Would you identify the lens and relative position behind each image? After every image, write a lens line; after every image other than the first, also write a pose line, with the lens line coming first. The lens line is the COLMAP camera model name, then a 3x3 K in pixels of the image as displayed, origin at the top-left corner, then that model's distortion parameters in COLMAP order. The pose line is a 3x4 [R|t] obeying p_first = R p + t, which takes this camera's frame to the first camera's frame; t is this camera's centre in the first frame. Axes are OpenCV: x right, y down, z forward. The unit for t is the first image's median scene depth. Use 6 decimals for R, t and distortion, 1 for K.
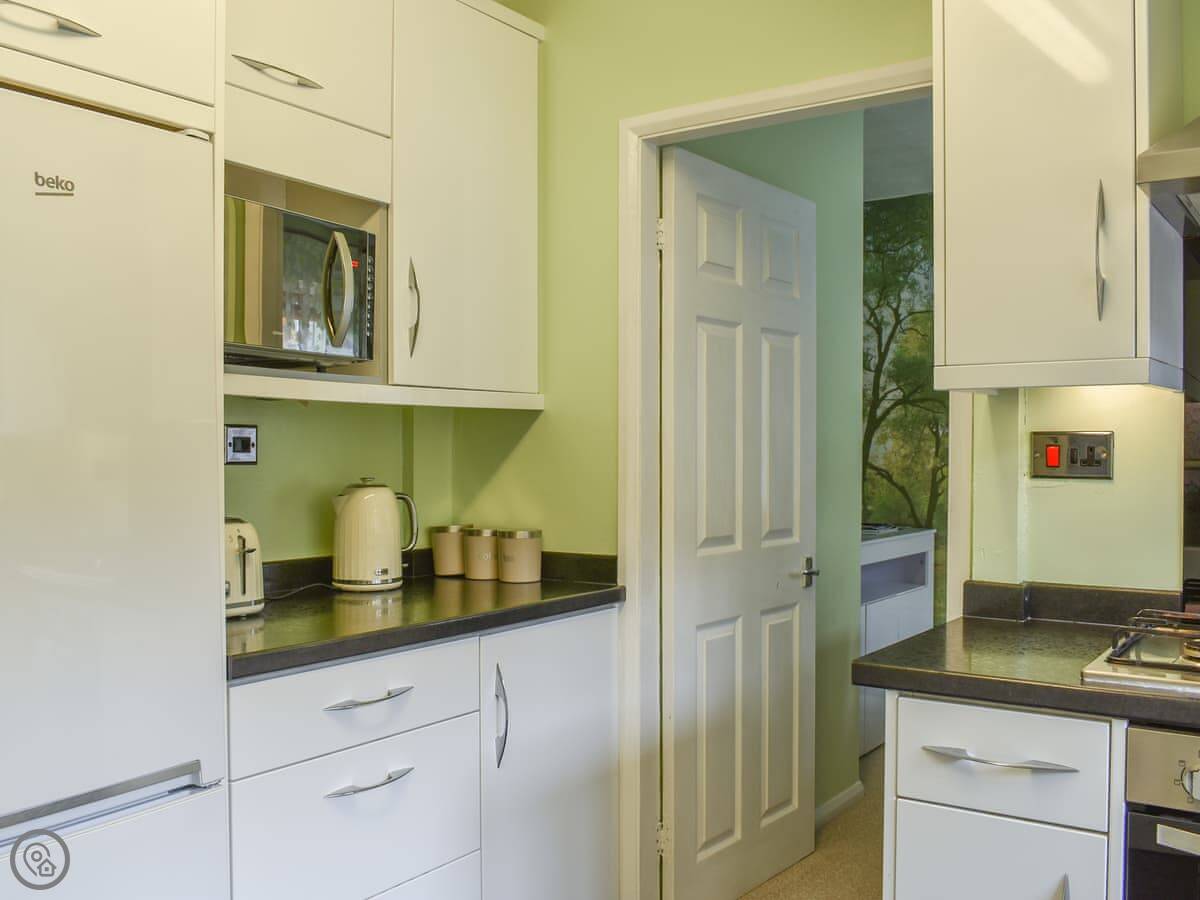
lens RADIAL K [[1116.7, 0, 600.0], [0, 1116.7, 450.0], [0, 0, 1]] dist [-0.002061, 0.000671]
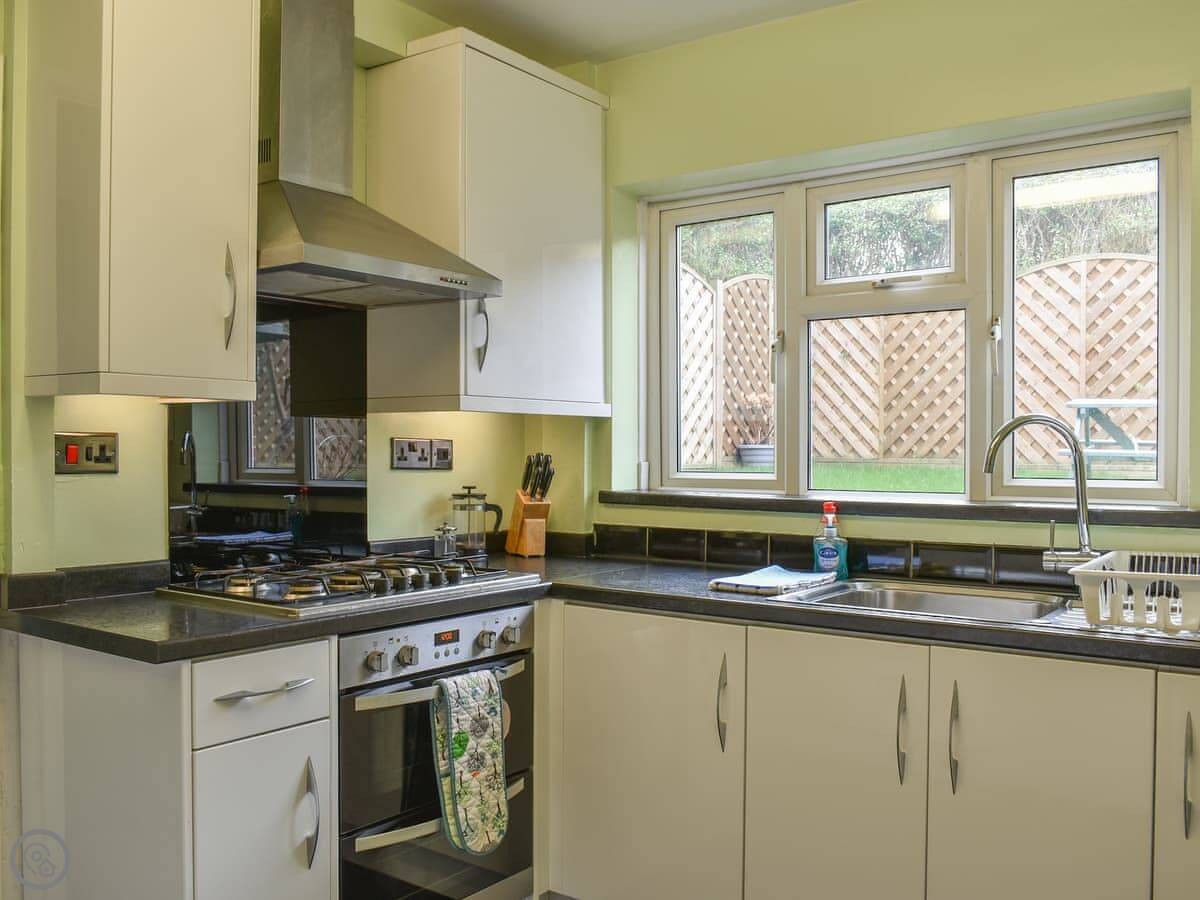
lens RADIAL K [[1081.9, 0, 600.0], [0, 1081.9, 450.0], [0, 0, 1]] dist [-0.003115, -0.002037]
pose [[0.035762, -0.002137, 0.999358, -0.874202], [-0.004843, 0.999986, 0.002312, -0.004738], [-0.999349, -0.004923, 0.035751, 0.568211]]
